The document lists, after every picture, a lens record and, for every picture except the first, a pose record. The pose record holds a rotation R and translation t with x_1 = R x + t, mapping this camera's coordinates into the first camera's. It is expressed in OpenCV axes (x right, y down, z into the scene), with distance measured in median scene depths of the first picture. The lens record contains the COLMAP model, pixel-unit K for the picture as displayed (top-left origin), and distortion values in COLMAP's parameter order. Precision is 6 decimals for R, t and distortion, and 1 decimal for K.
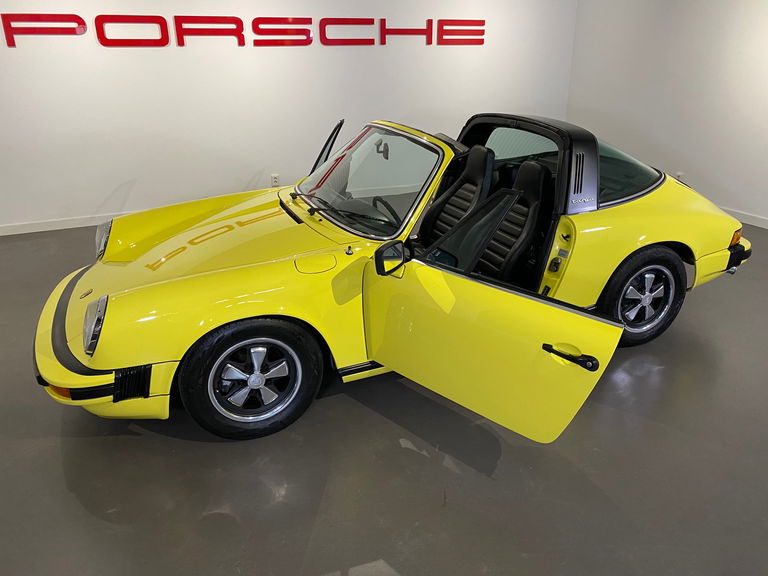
lens RADIAL K [[591.8, 0, 381.7], [0, 591.8, 295.0], [0, 0, 1]] dist [0.020383, -0.007430]
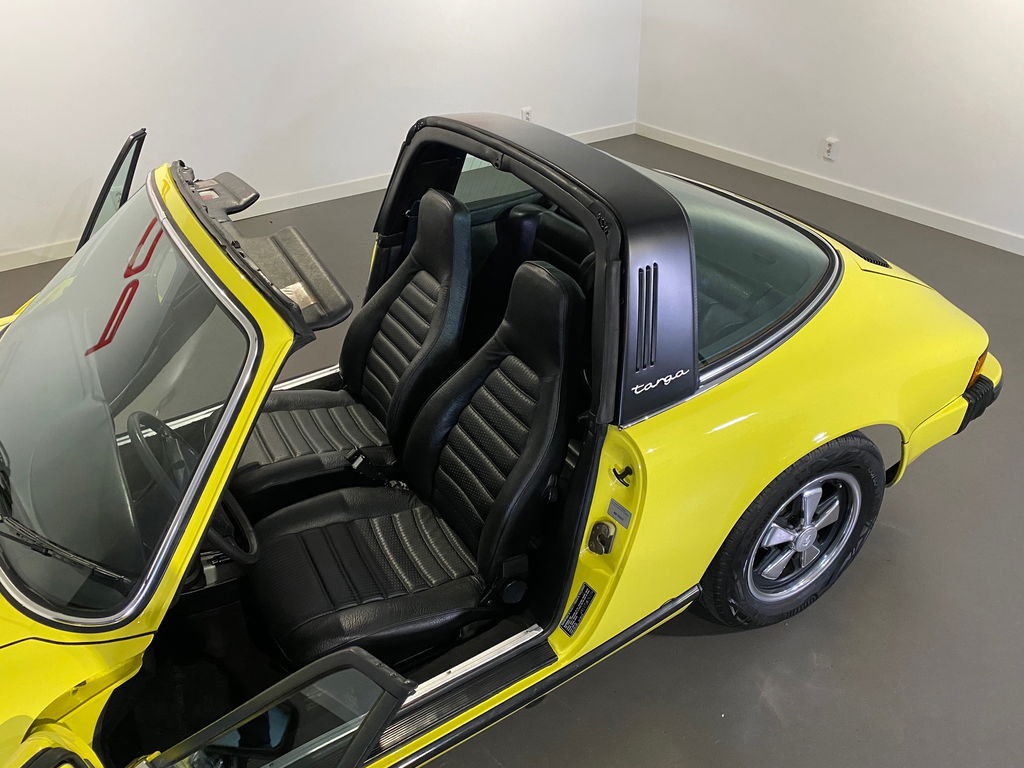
lens RADIAL K [[789.1, 0, 517.7], [0, 789.1, 389.5], [0, 0, 1]] dist [0.020383, -0.007430]
pose [[0.990310, -0.095897, 0.100453, 0.178683], [0.077520, 0.981851, 0.173090, -0.242073], [-0.115228, -0.163625, 0.979770, 0.456859]]
